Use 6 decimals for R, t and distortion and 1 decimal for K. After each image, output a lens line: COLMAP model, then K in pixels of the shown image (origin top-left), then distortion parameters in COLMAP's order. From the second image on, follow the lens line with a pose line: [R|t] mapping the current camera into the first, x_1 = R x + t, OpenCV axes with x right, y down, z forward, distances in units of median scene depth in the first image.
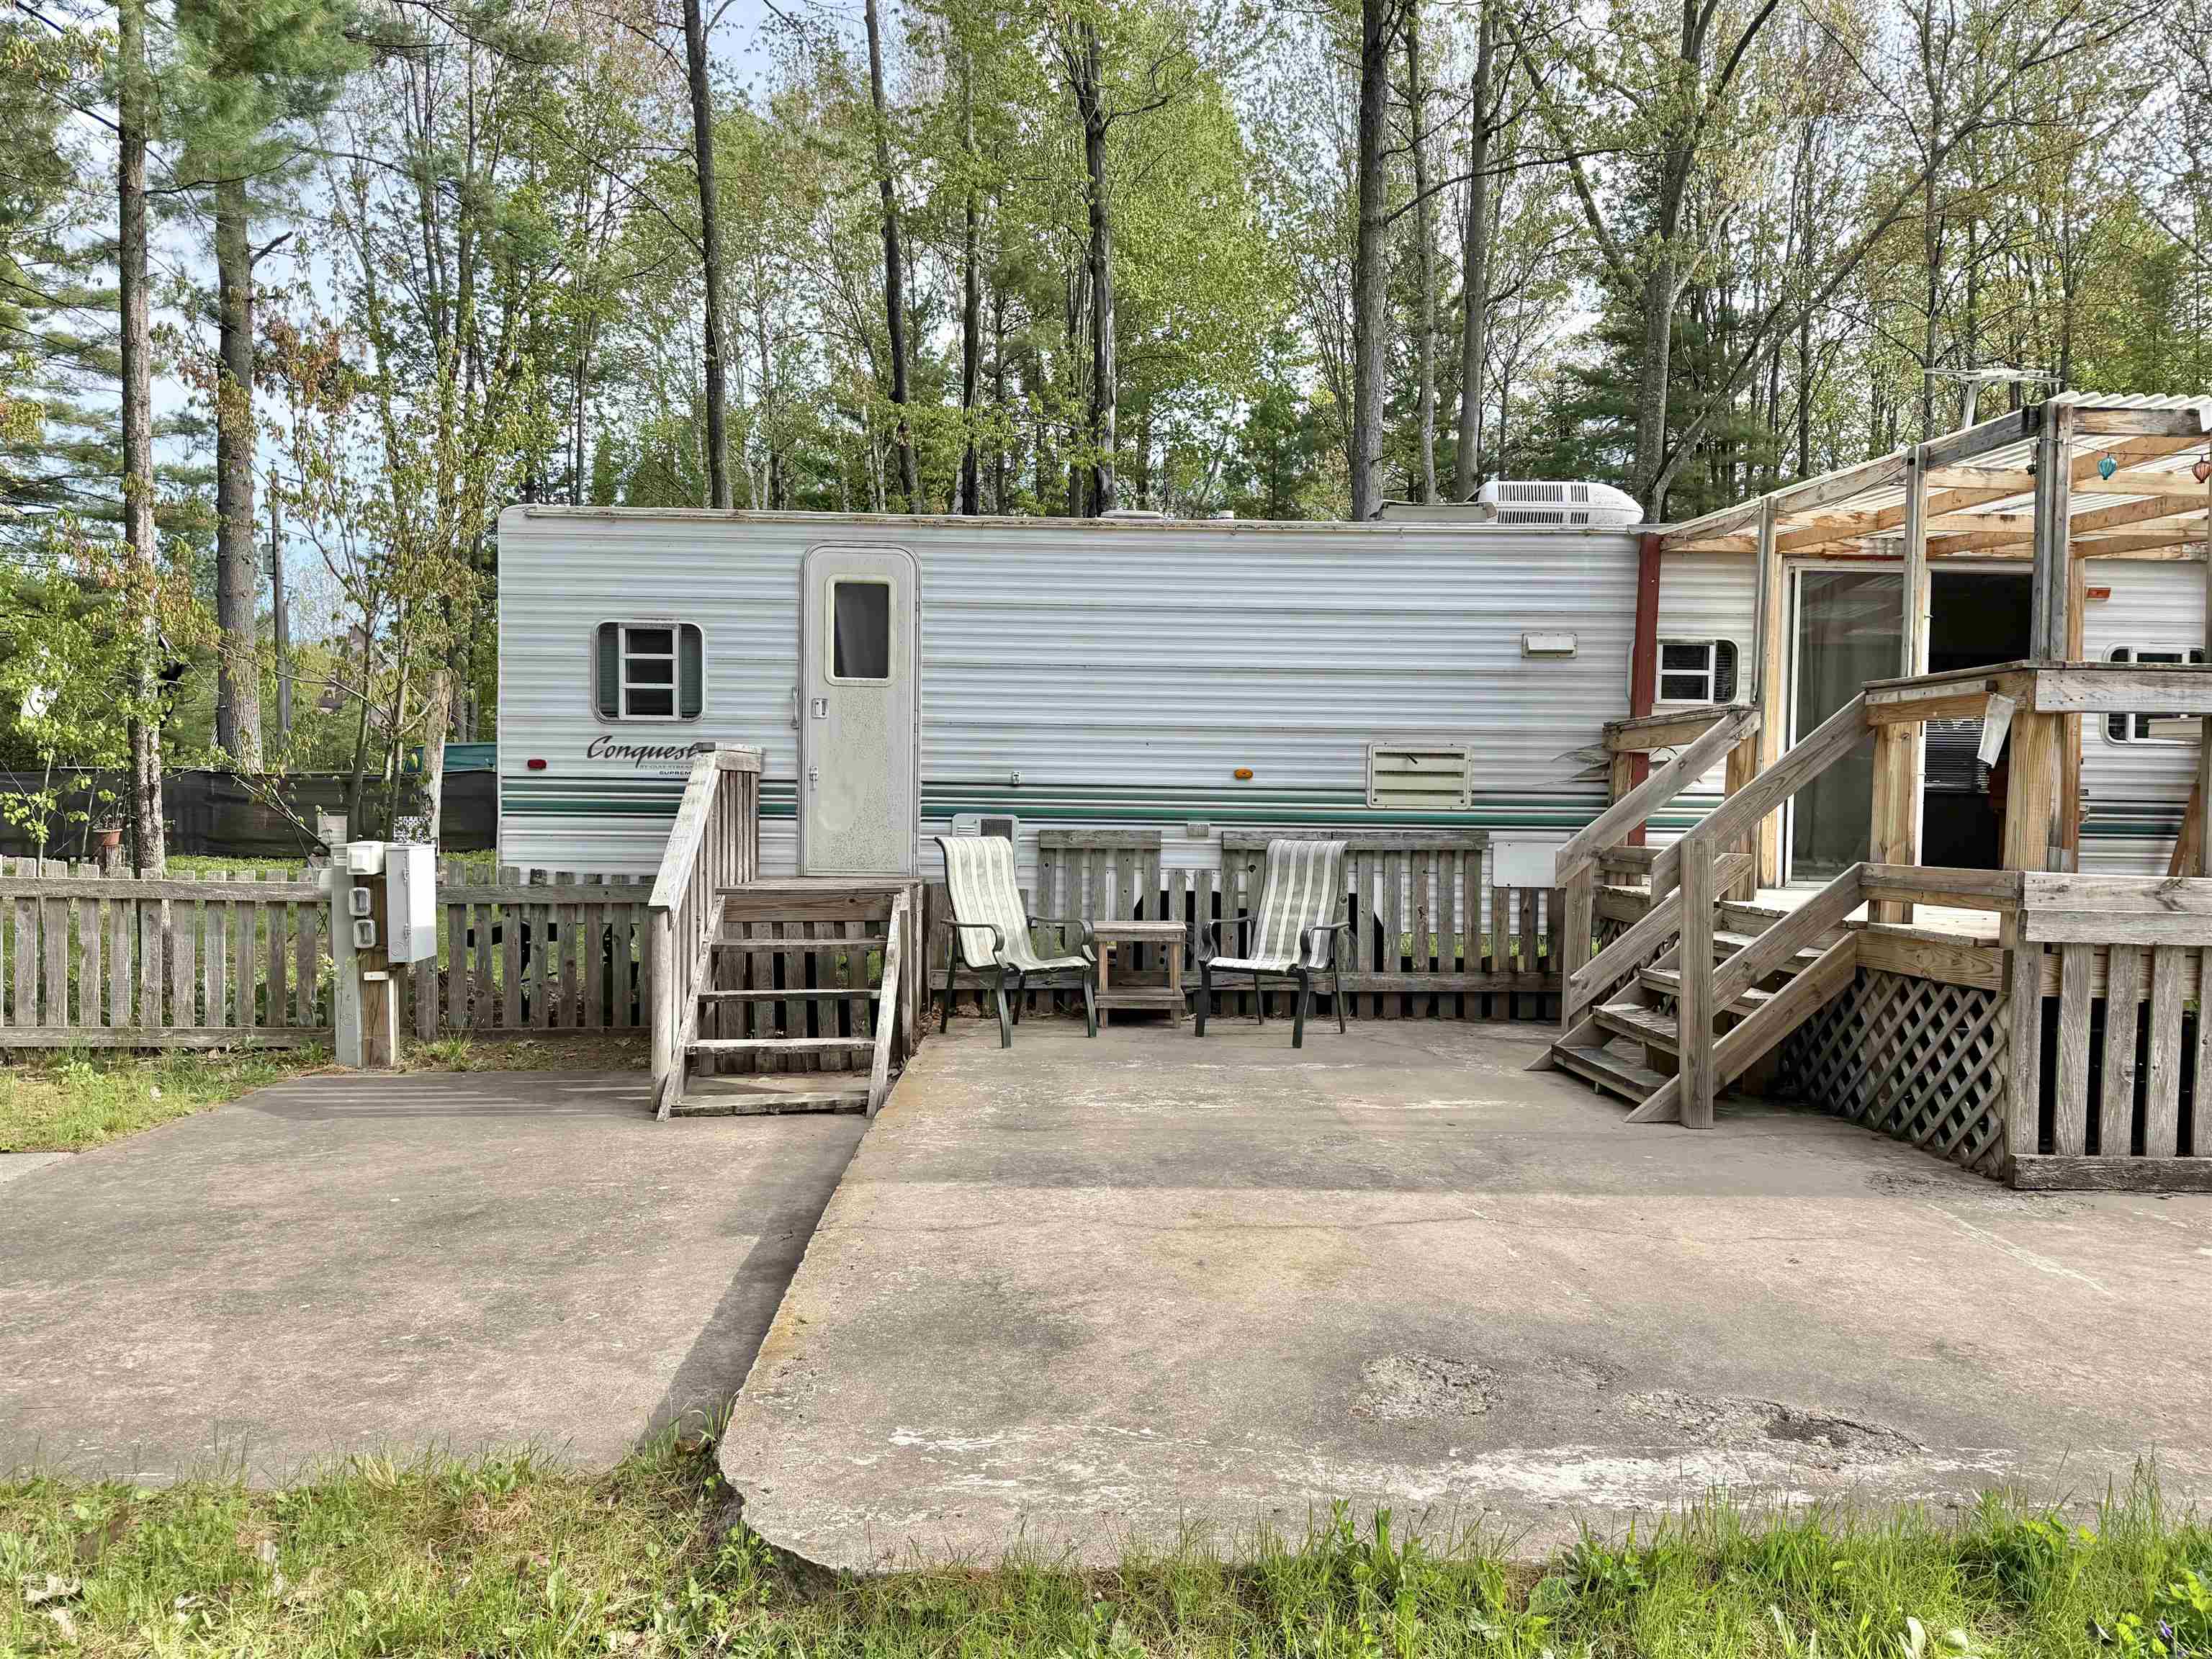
lens RADIAL K [[1545.0, 0, 1106.0], [0, 1545.0, 829.5], [0, 0, 1]] dist [0.048142, -0.000526]
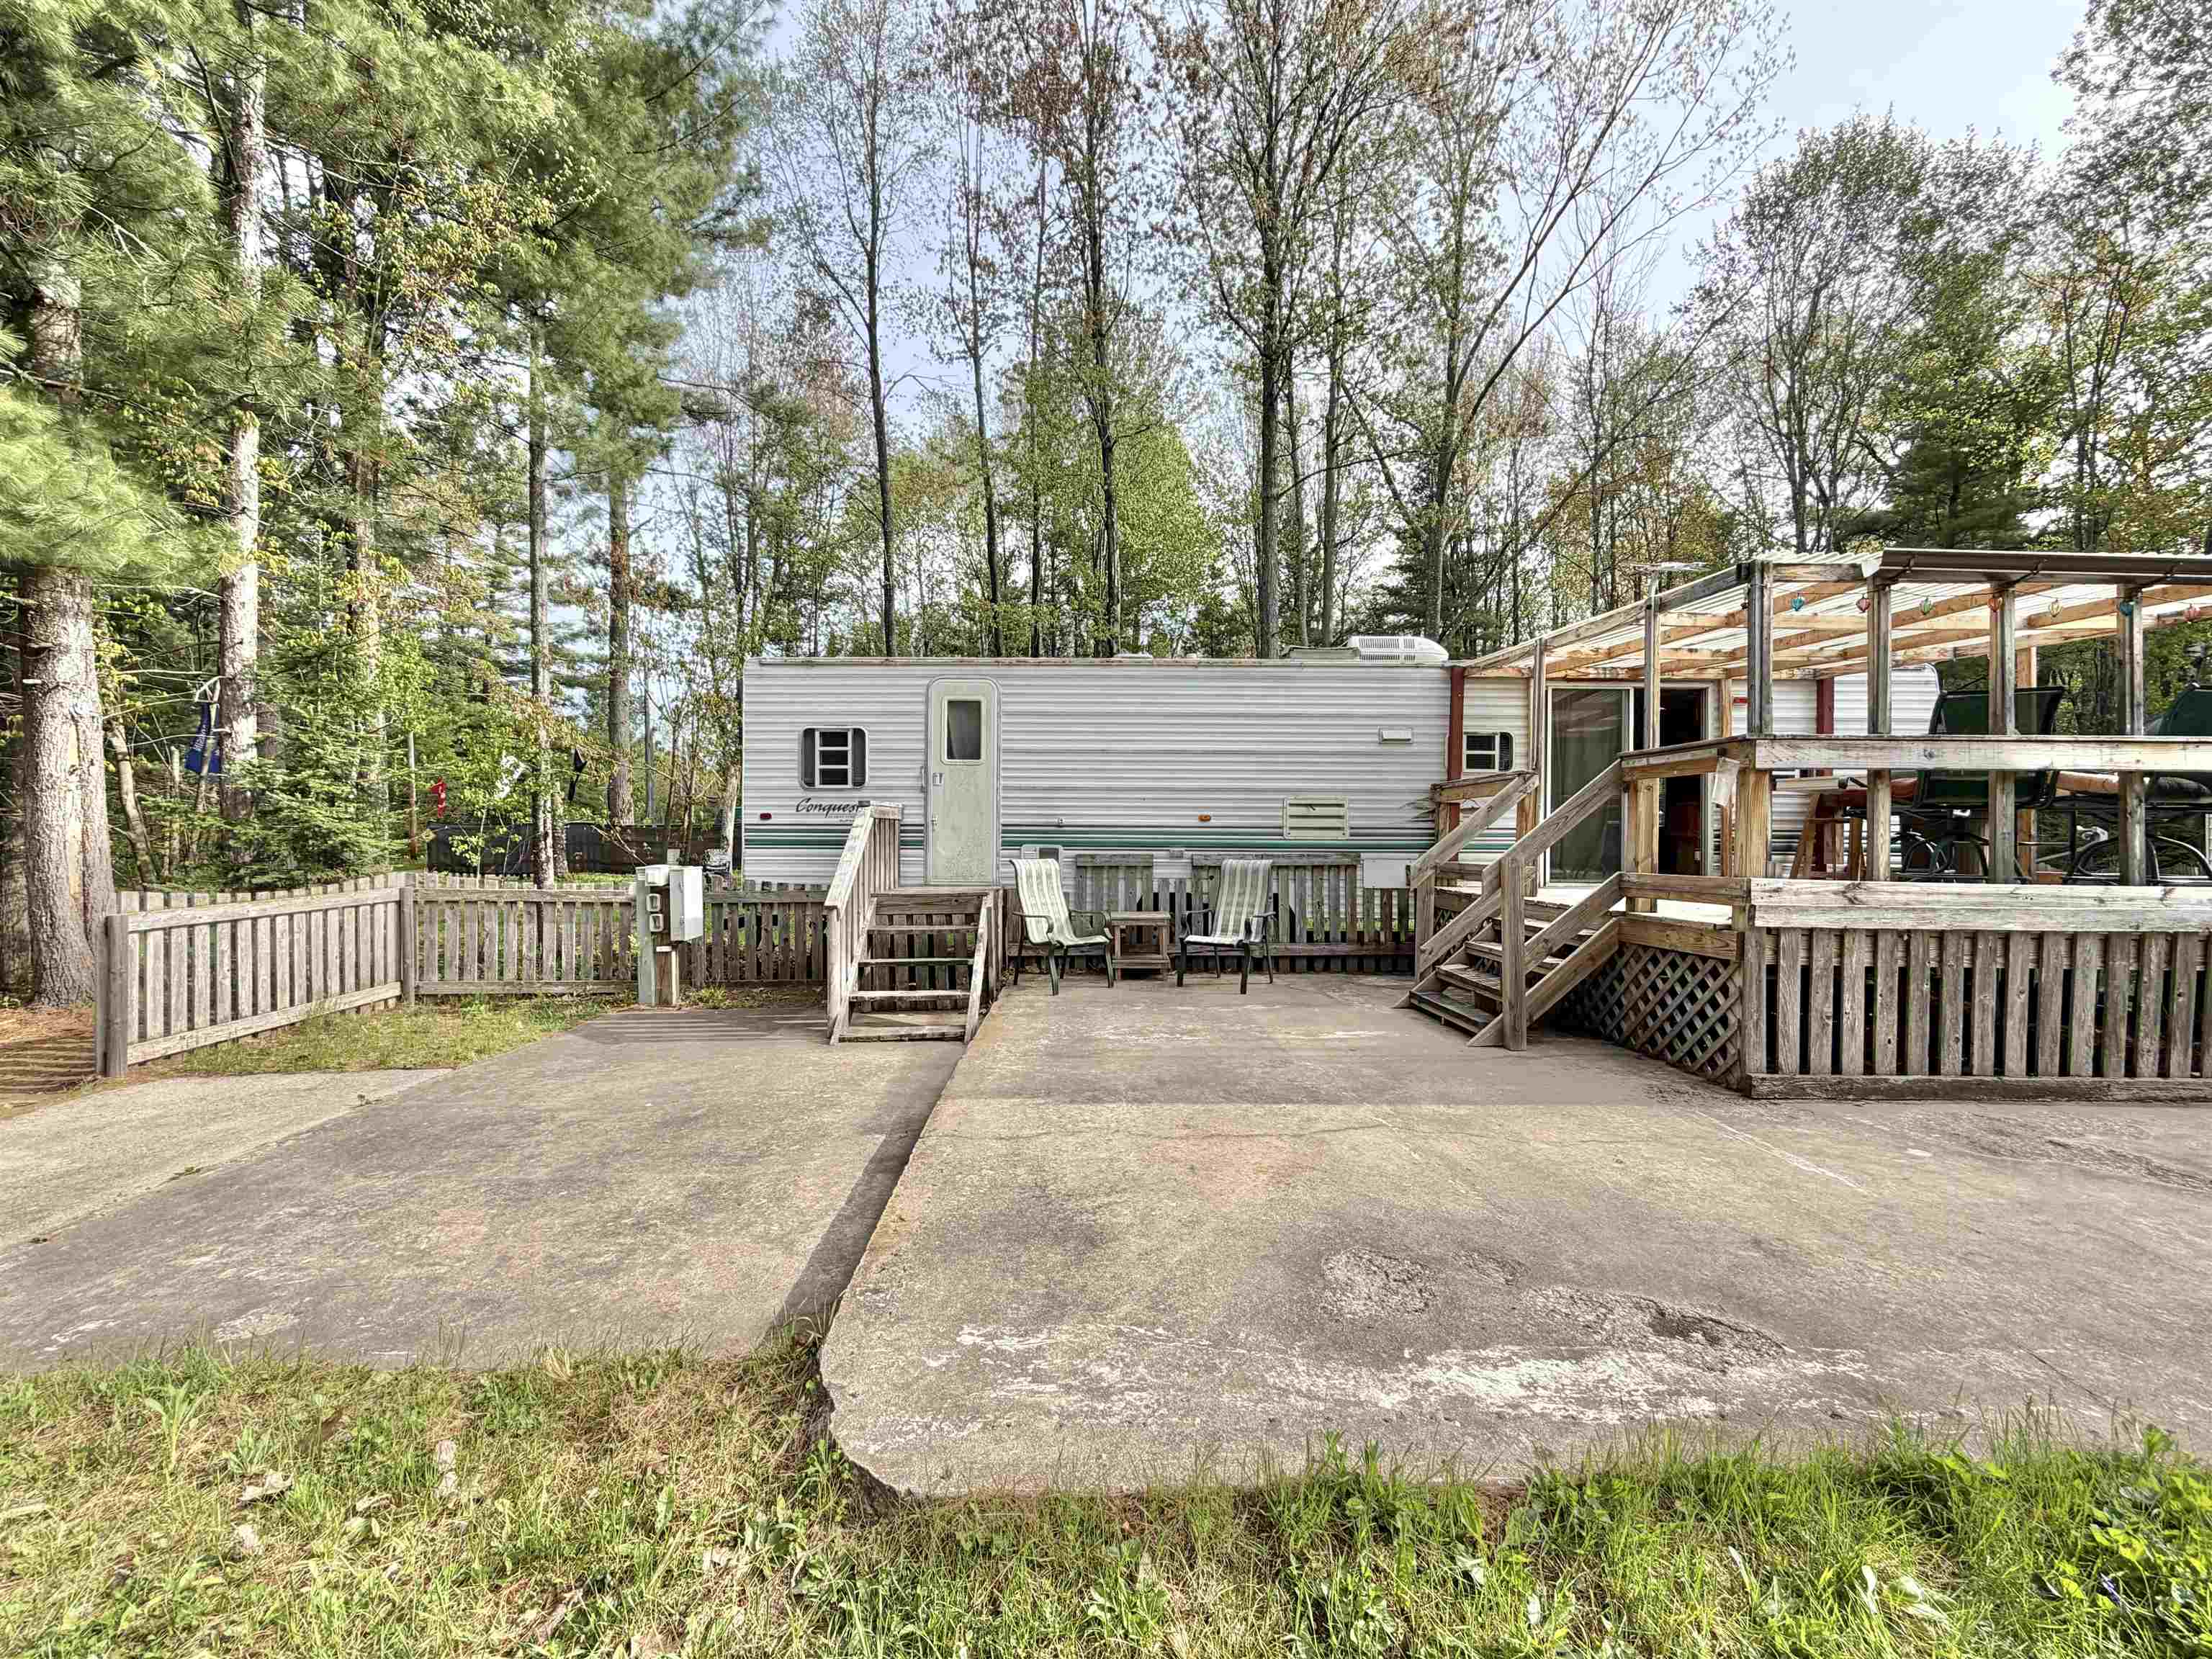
lens RADIAL K [[876.4, 0, 1102.4], [0, 876.4, 828.5], [0, 0, 1]] dist [0.001068, -0.000005]
pose [[0.999844, -0.008542, -0.015461, -0.002908], [0.008104, 0.999569, -0.028219, -0.001035], [0.015695, 0.028089, 0.999482, 0.126157]]
